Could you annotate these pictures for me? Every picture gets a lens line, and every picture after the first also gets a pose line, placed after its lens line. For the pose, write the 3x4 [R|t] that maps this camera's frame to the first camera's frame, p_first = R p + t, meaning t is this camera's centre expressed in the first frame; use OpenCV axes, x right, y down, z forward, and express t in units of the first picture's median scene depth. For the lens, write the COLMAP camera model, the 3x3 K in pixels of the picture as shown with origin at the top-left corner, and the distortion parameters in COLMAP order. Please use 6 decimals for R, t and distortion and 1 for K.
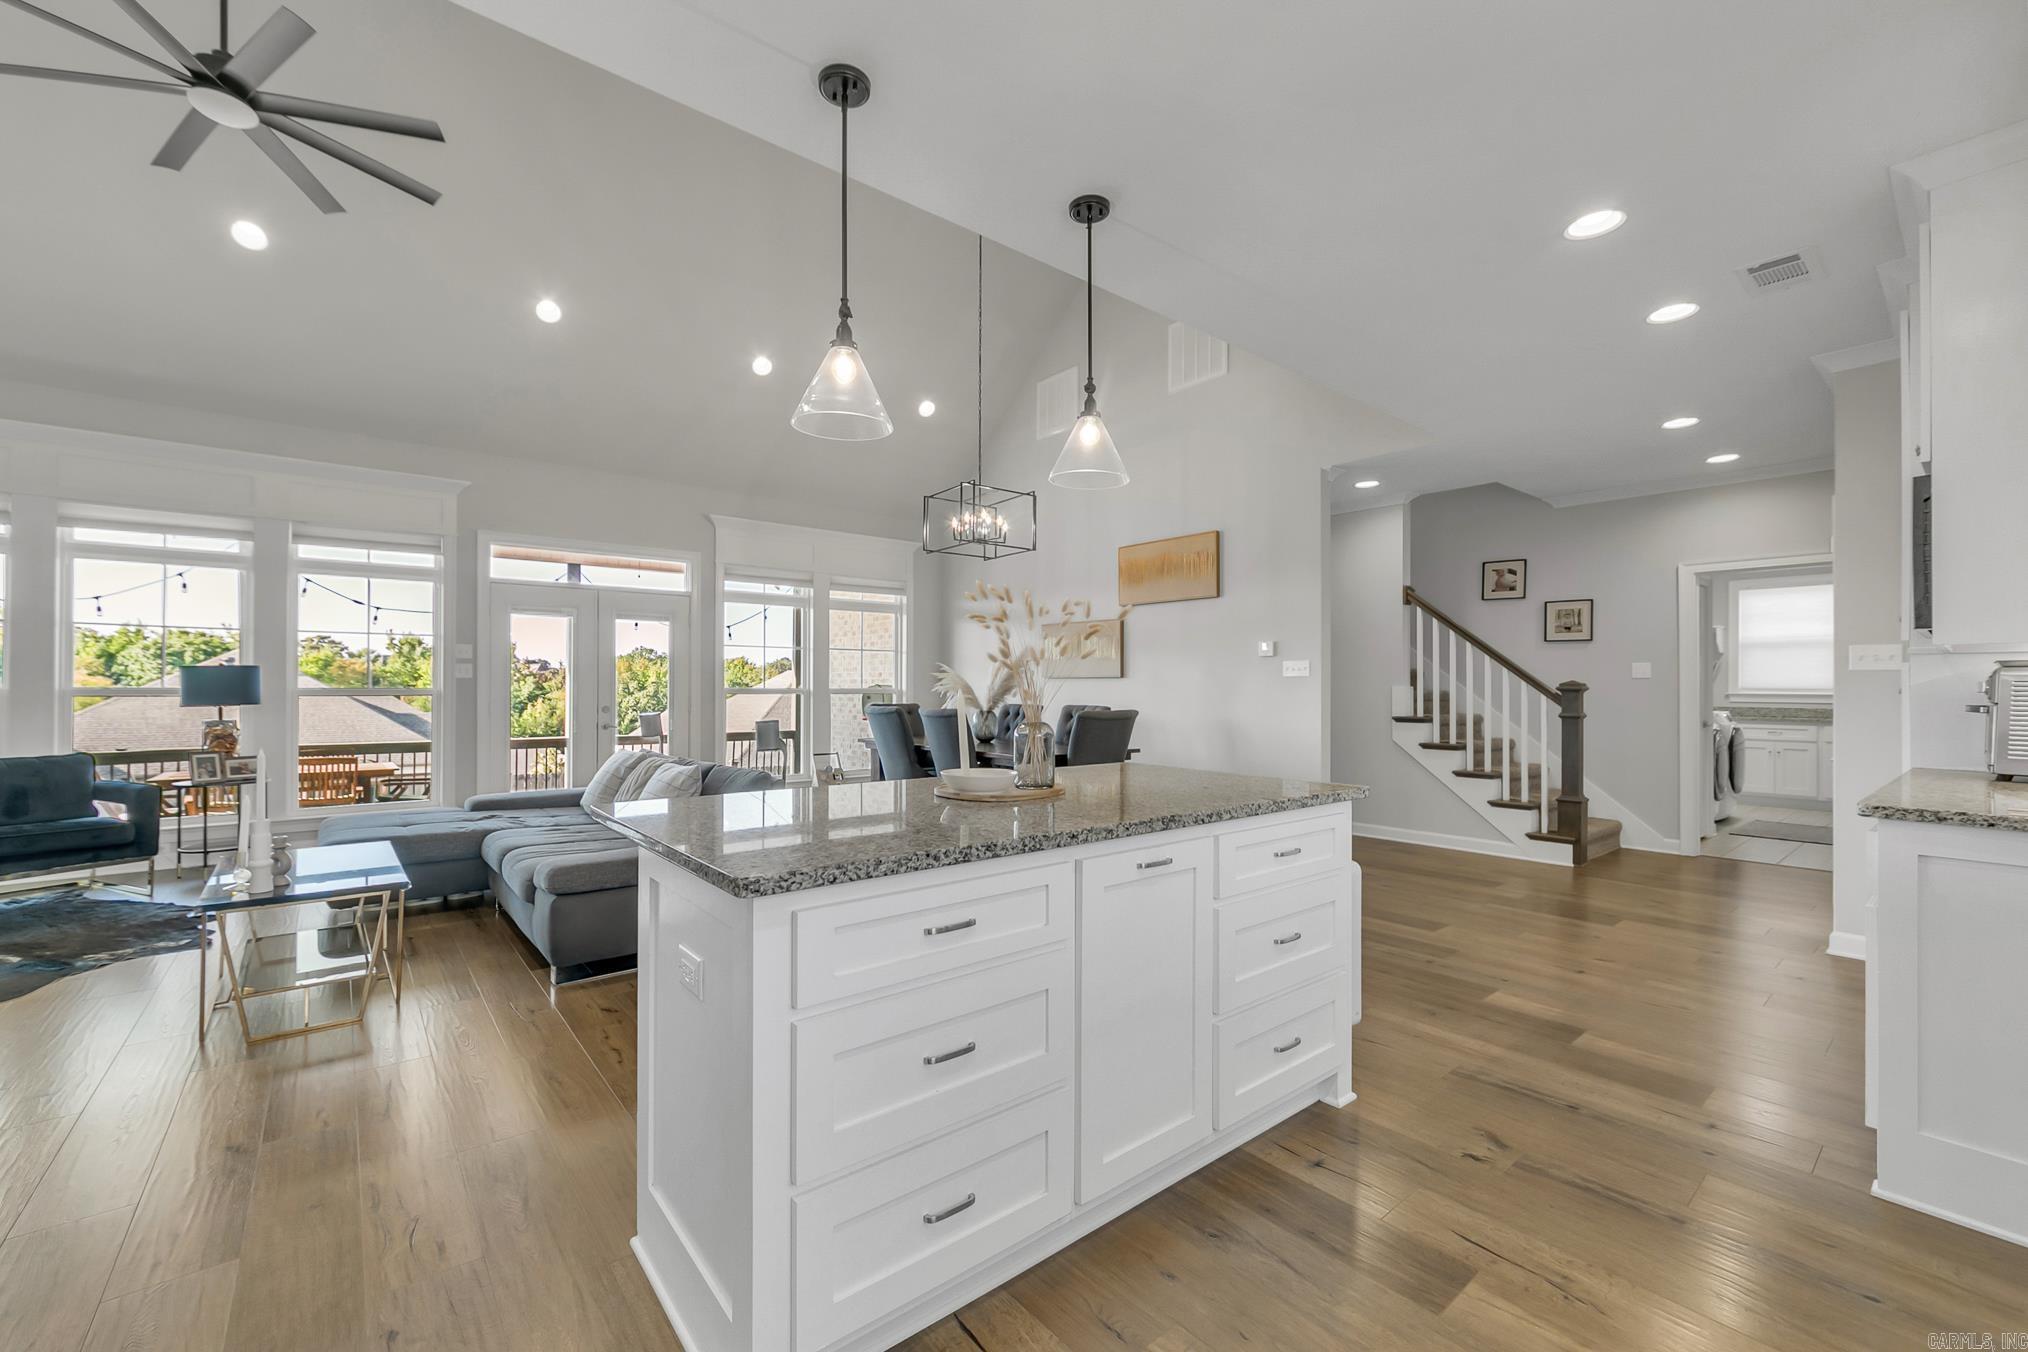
lens RADIAL K [[826.2, 0, 1025.5], [0, 826.2, 682.0], [0, 0, 1]] dist [-0.002130, -0.000624]
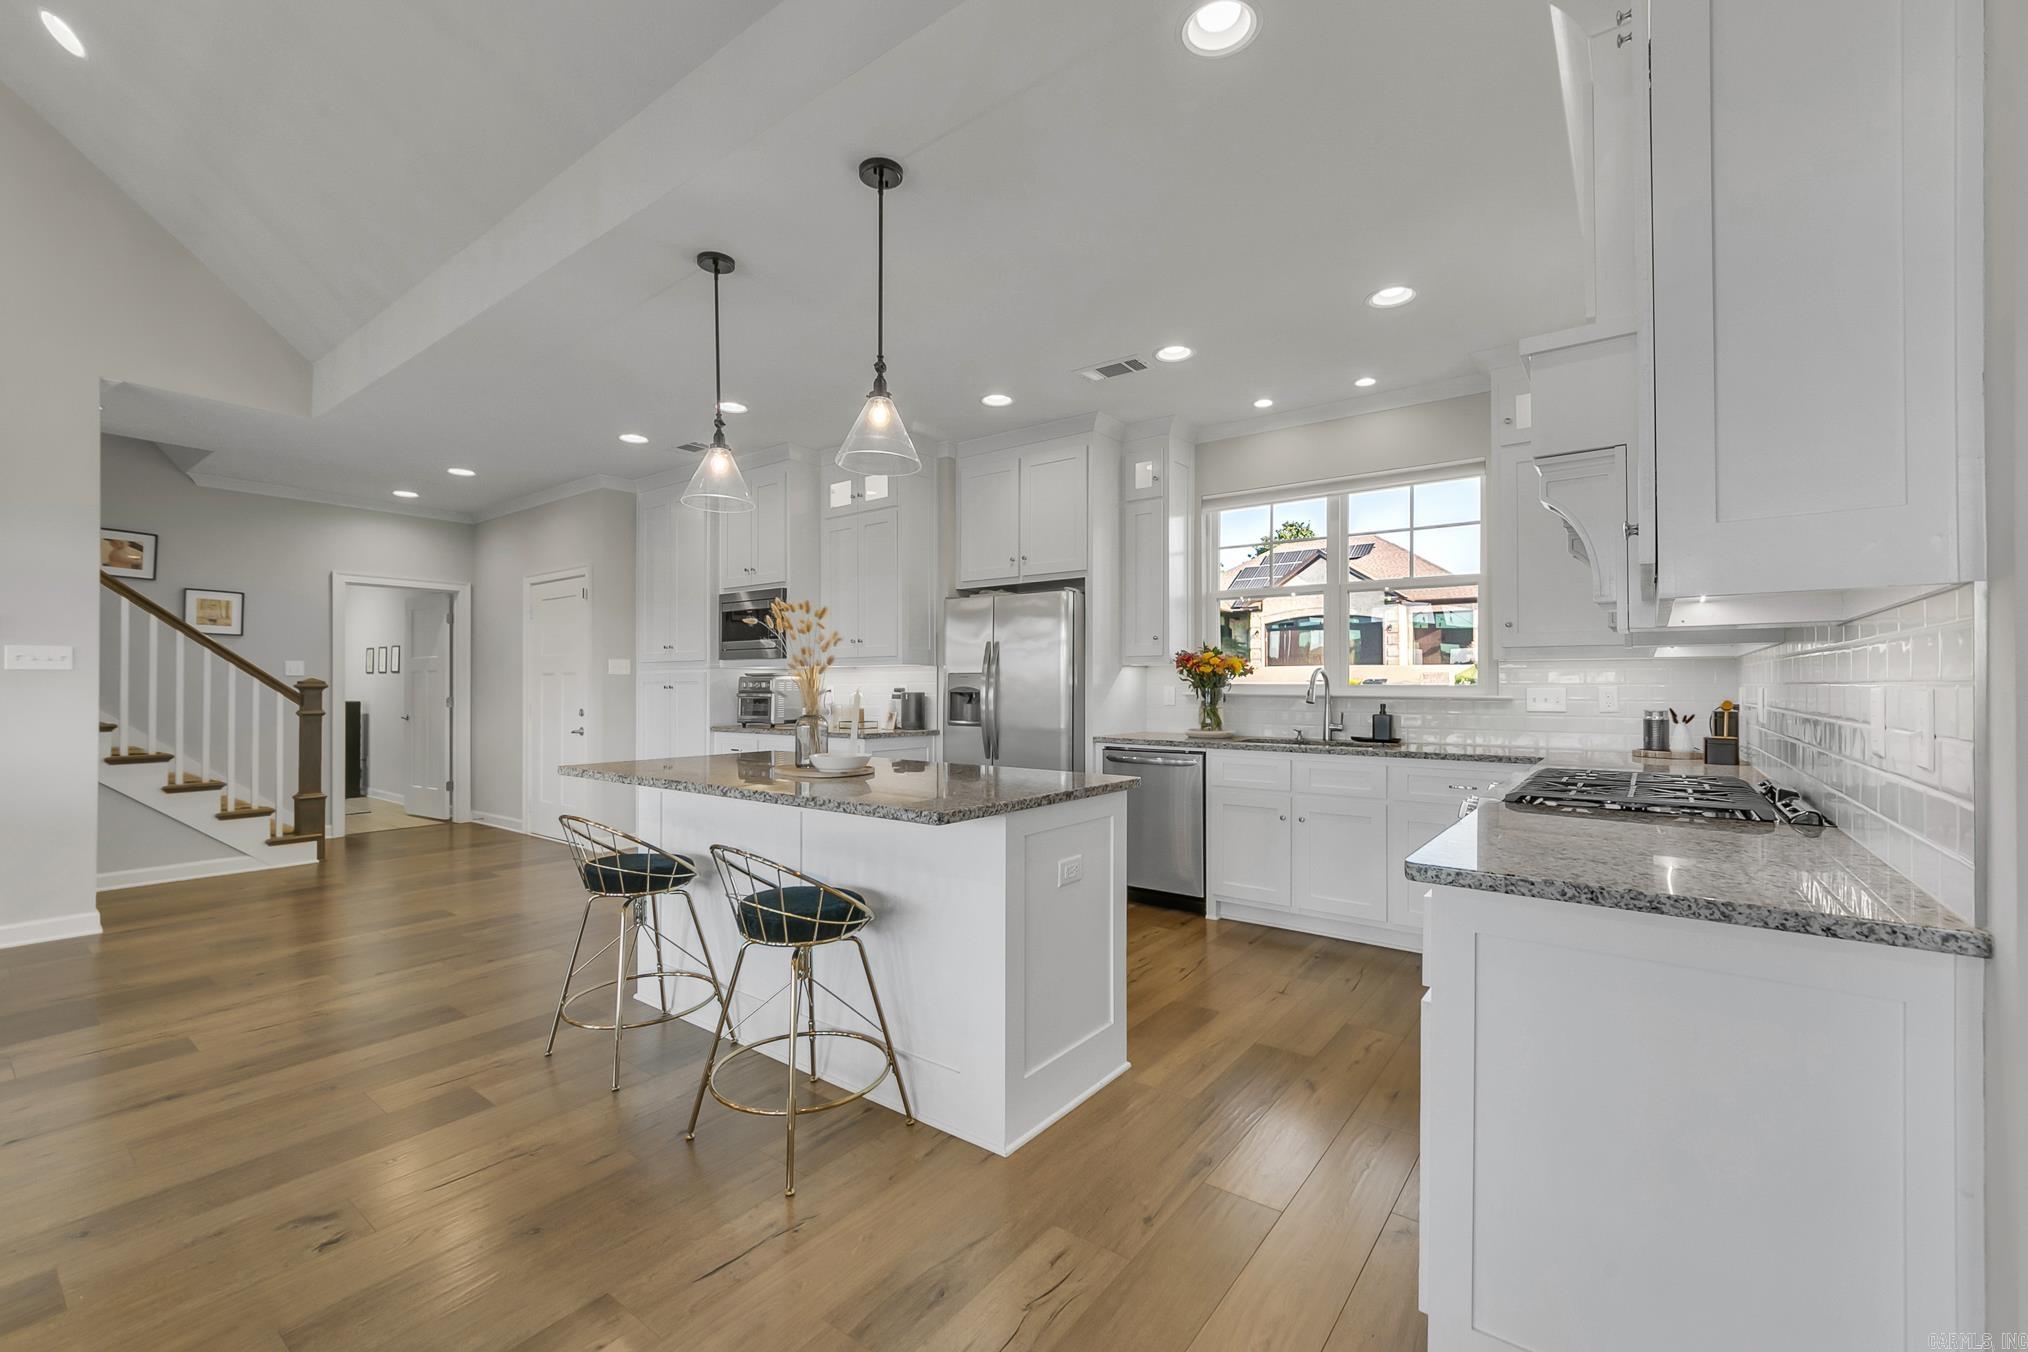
lens RADIAL K [[826.2, 0, 1011.9], [0, 826.2, 681.1], [0, 0, 1]] dist [-0.002130, -0.000624]
pose [[-0.232047, 0.003955, 0.972697, -0.452050], [-0.005112, 0.999973, -0.005285, 0.002160], [-0.972691, -0.006198, -0.232020, 0.351451]]
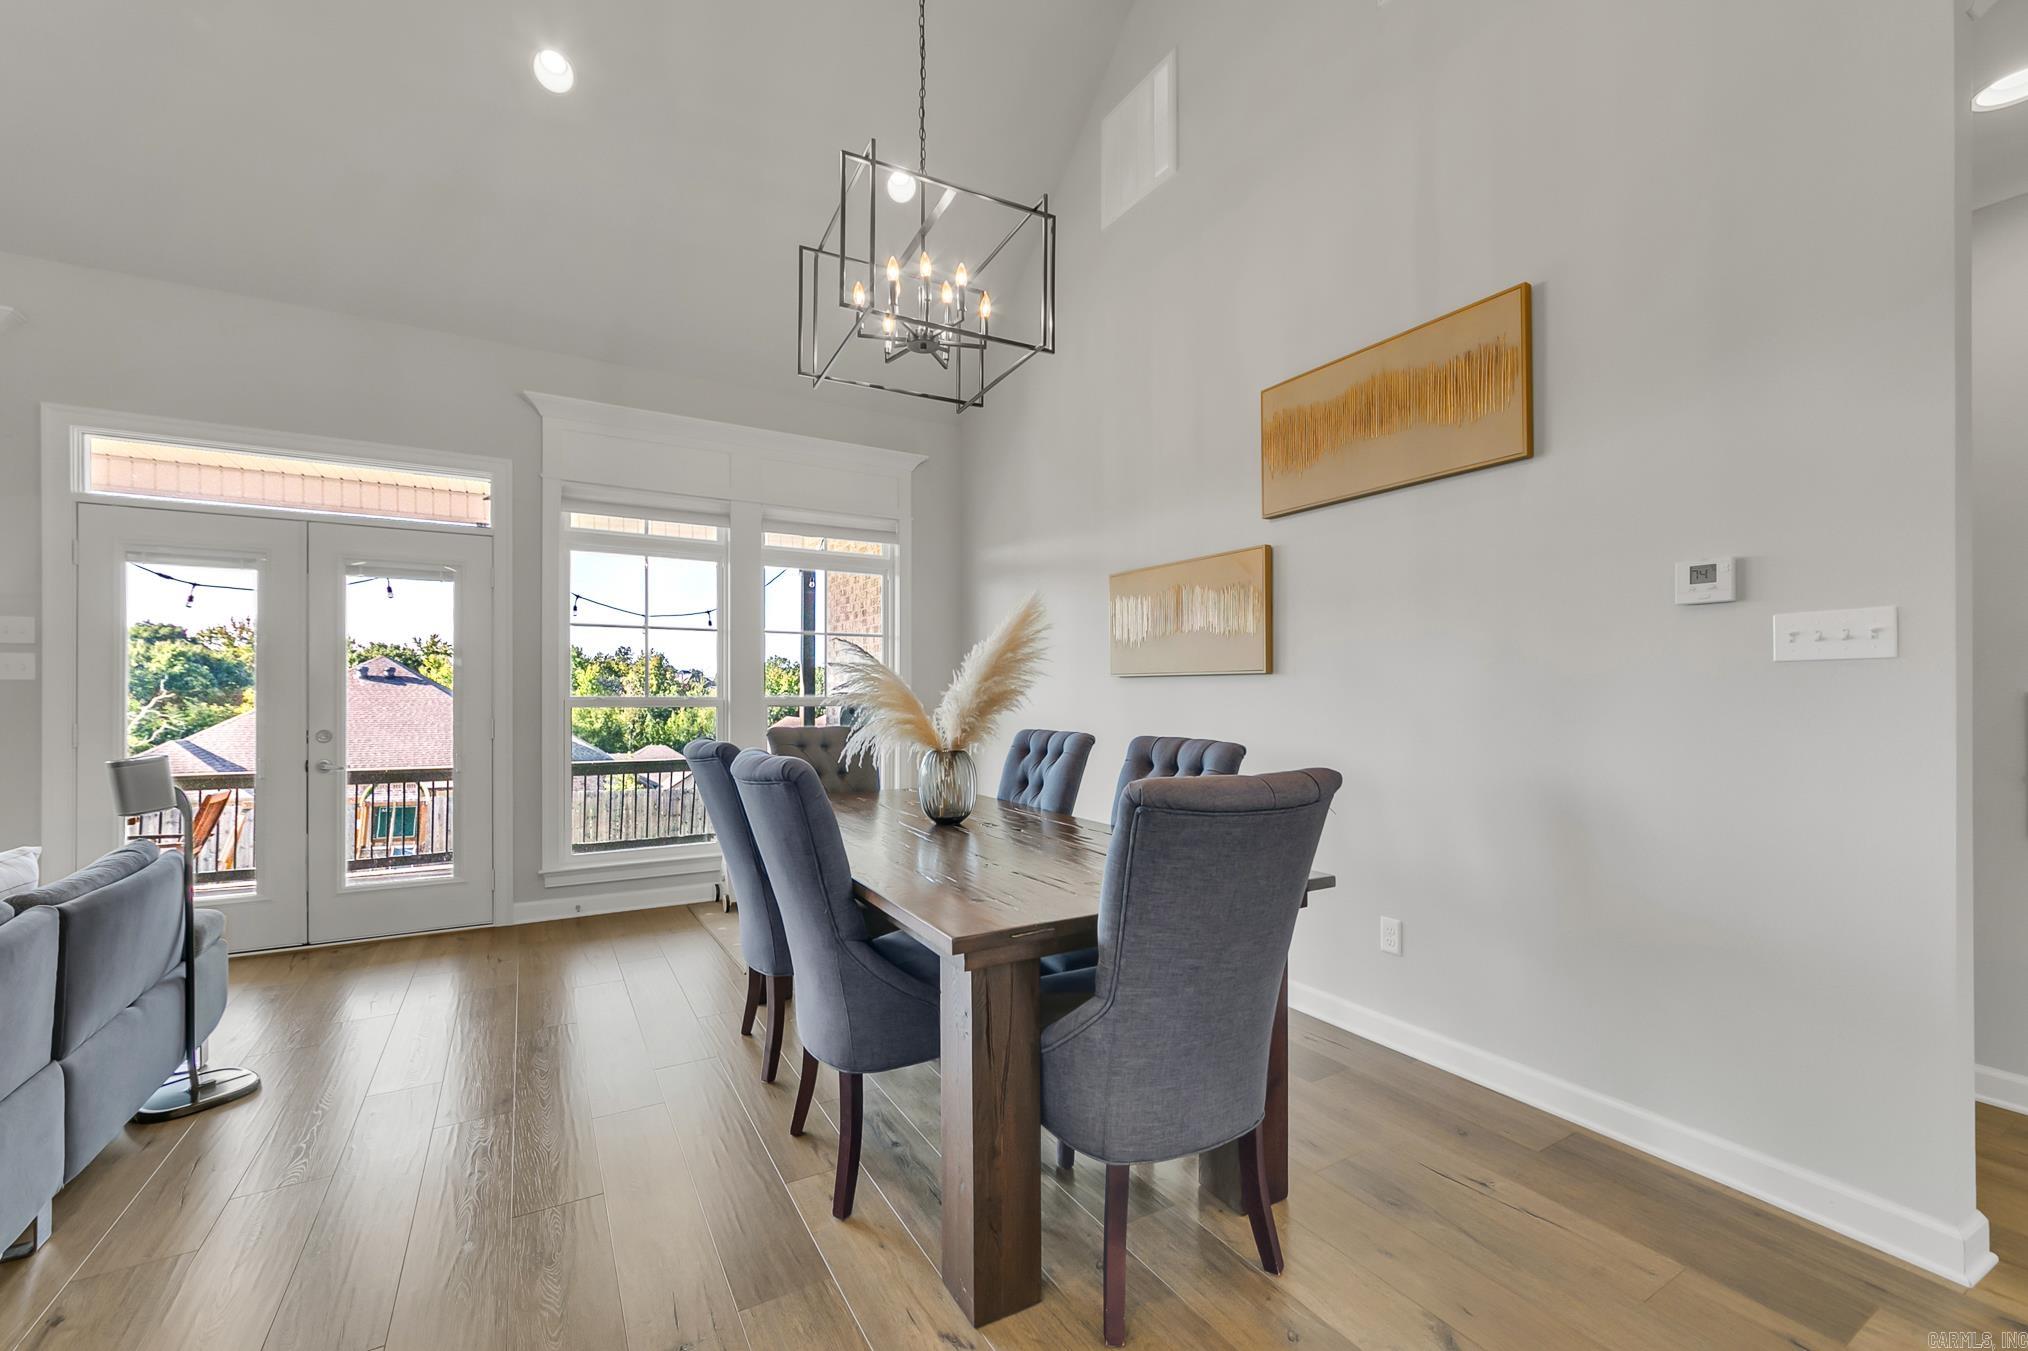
lens RADIAL K [[826.2, 0, 1025.6], [0, 826.2, 692.6], [0, 0, 1]] dist [-0.002130, -0.000624]
pose [[0.985545, -0.001561, -0.169406, 0.066201], [0.002072, 0.999994, 0.002841, 0.004221], [0.169401, -0.003151, 0.985542, 0.570577]]
